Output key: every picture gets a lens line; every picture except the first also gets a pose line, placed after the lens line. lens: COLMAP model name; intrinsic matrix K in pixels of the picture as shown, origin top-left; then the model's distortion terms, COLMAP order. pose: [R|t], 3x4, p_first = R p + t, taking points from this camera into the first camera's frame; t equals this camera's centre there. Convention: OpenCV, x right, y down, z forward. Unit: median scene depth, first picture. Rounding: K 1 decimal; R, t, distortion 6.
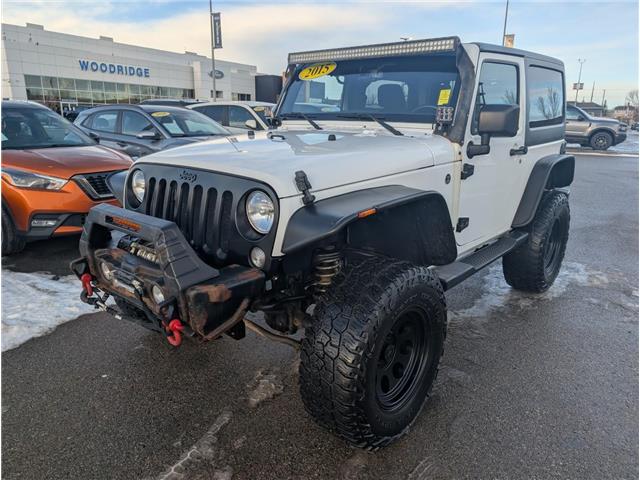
lens RADIAL K [[463.9, 0, 319.1], [0, 463.9, 244.5], [0, 0, 1]] dist [0.013512, -0.001453]
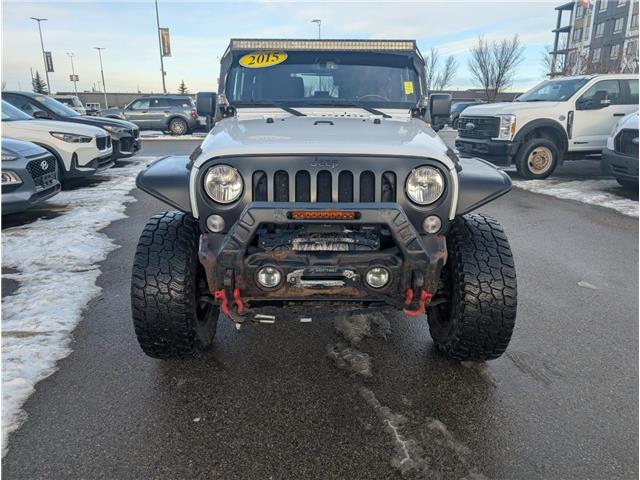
lens RADIAL K [[463.9, 0, 319.0], [0, 463.9, 236.1], [0, 0, 1]] dist [0.013512, -0.001453]
pose [[0.754551, -0.180294, 0.630989, -0.558207], [0.180562, 0.981446, 0.064510, -0.036313], [-0.630912, 0.065256, 0.773105, 0.153833]]
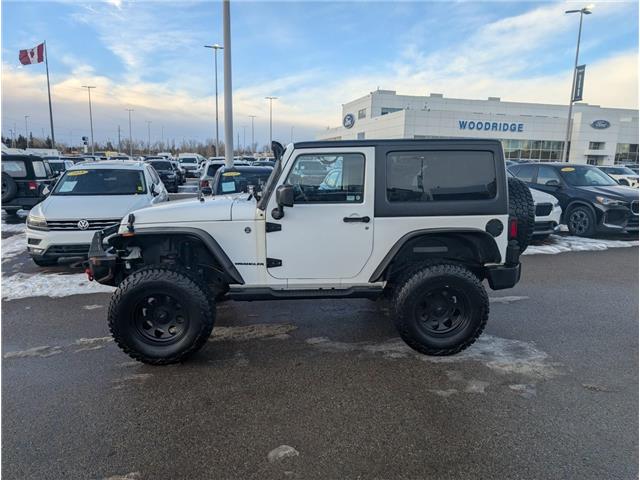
lens RADIAL K [[463.9, 0, 319.0], [0, 463.9, 240.3], [0, 0, 1]] dist [0.013512, -0.001453]
pose [[0.694421, 0.120605, -0.709390, 1.105828], [-0.199012, 0.979589, -0.028271, -0.078949], [0.691501, 0.160809, 0.704249, 0.050206]]
